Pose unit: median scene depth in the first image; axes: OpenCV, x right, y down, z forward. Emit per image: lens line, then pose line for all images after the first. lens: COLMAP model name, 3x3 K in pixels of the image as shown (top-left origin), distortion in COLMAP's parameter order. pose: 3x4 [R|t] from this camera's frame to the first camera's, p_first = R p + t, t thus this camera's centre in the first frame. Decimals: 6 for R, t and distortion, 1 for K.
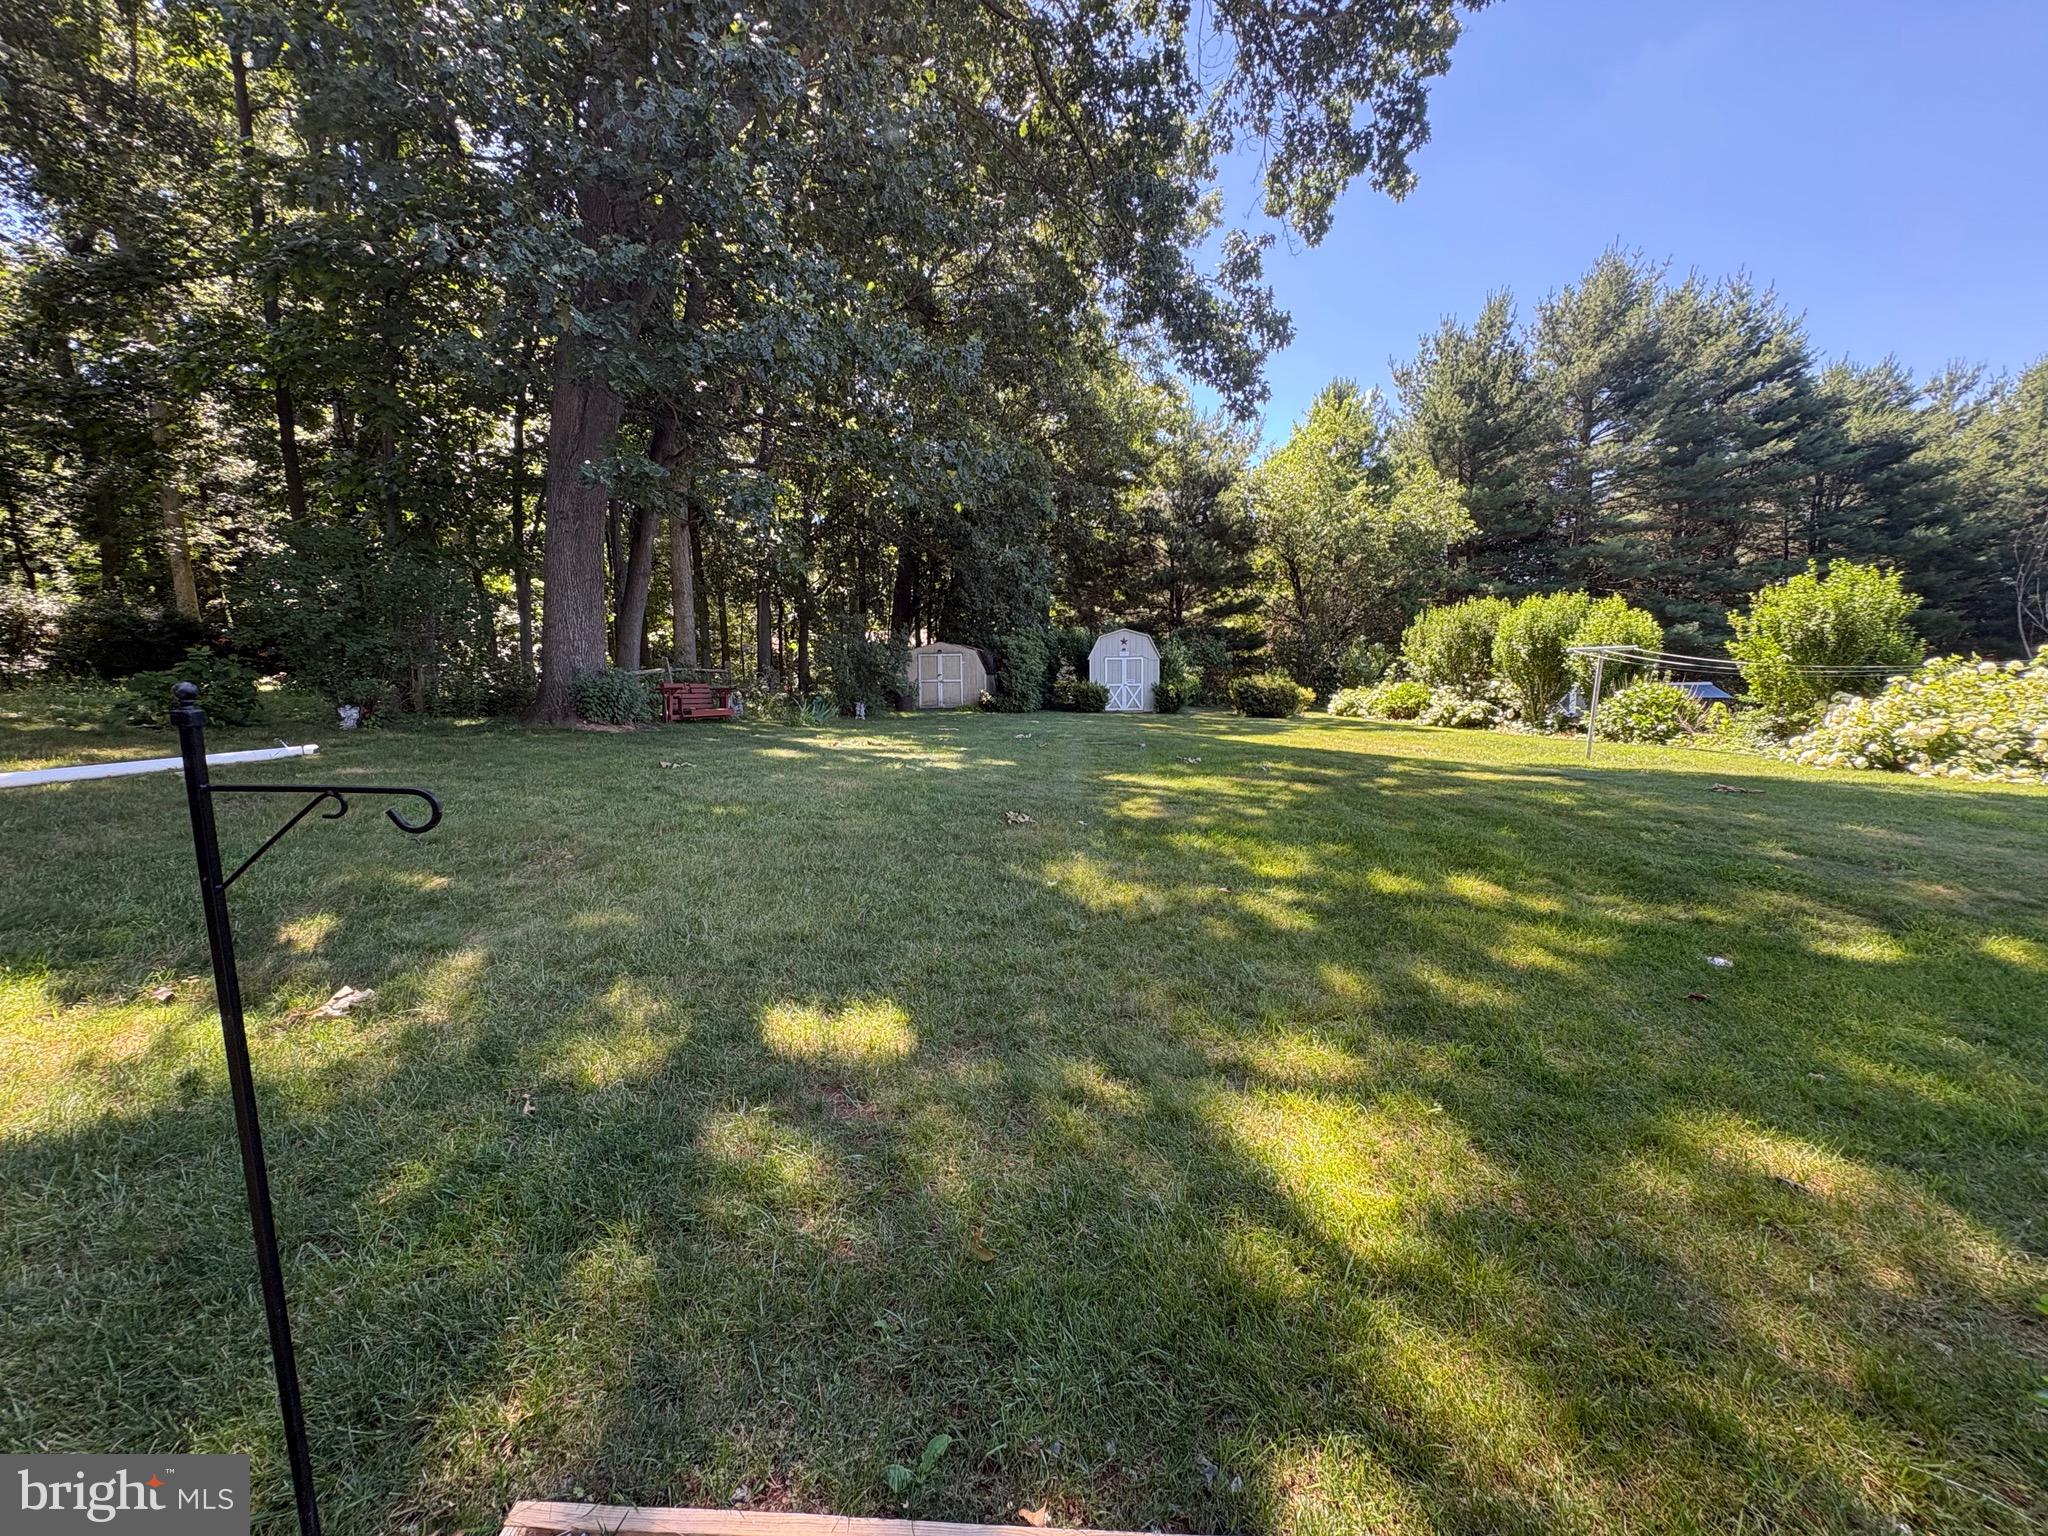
lens RADIAL K [[812.8, 0, 1025.7], [0, 812.8, 769.6], [0, 0, 1]] dist [-0.001630, 0.000197]
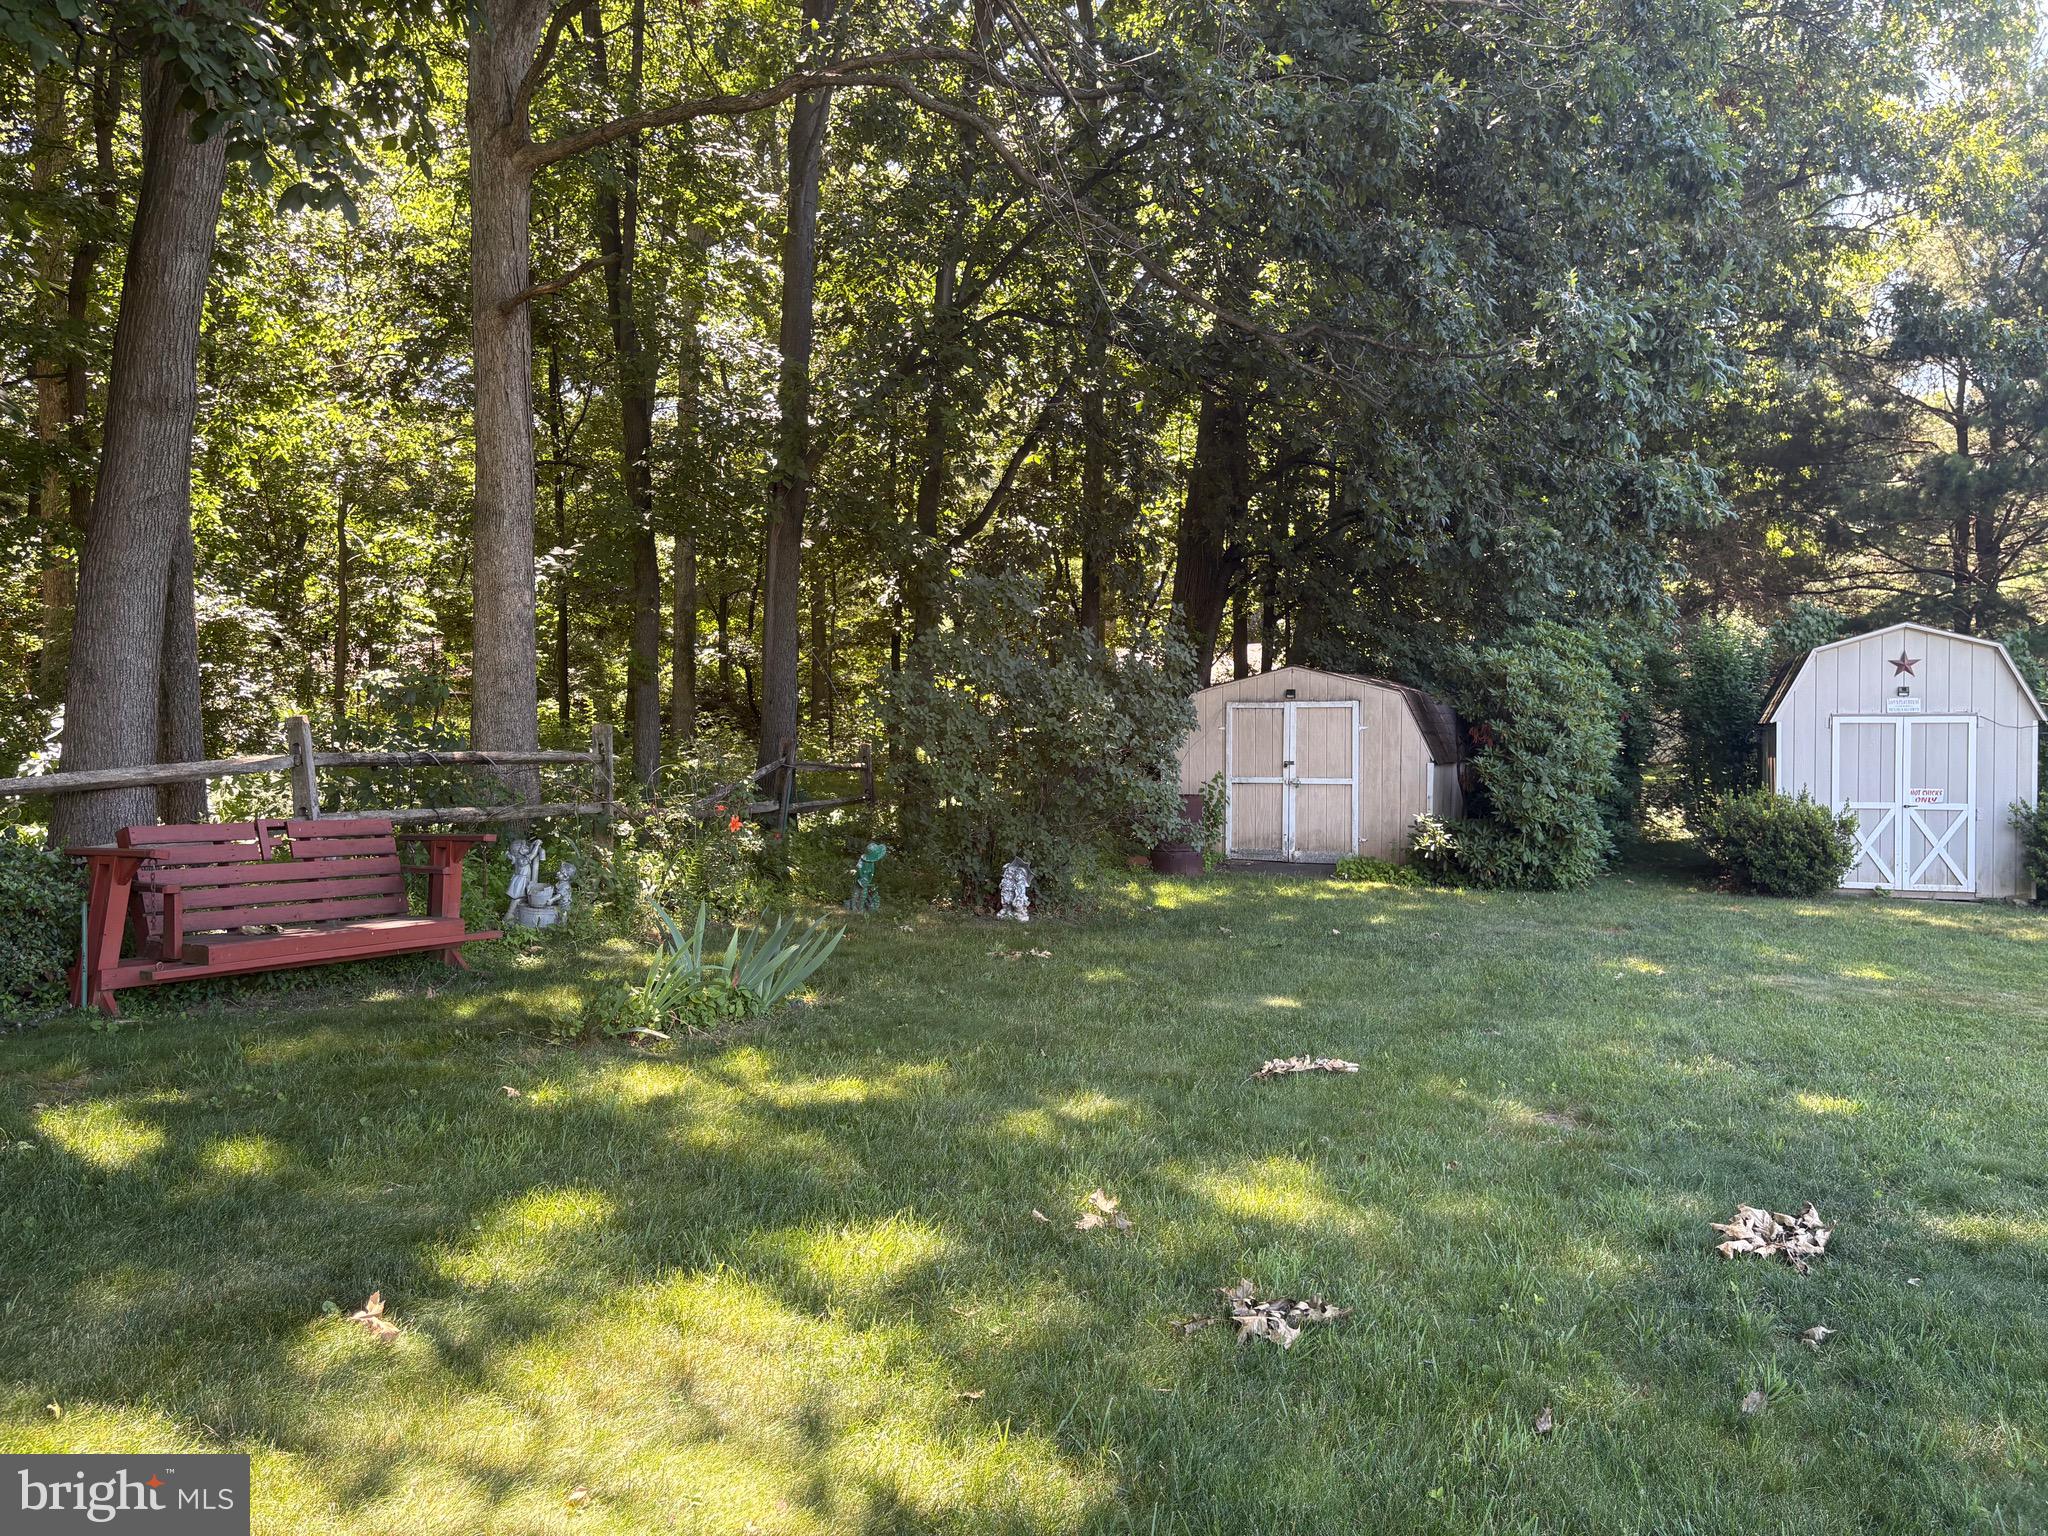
lens RADIAL K [[1543.7, 0, 1027.4], [0, 1543.7, 775.2], [0, 0, 1]] dist [0.075230, -0.096720]
pose [[0.961186, 0.020671, -0.275125, -0.033492], [-0.044701, 0.995682, -0.081361, -0.054744], [0.272255, 0.090501, 0.957960, 0.359656]]
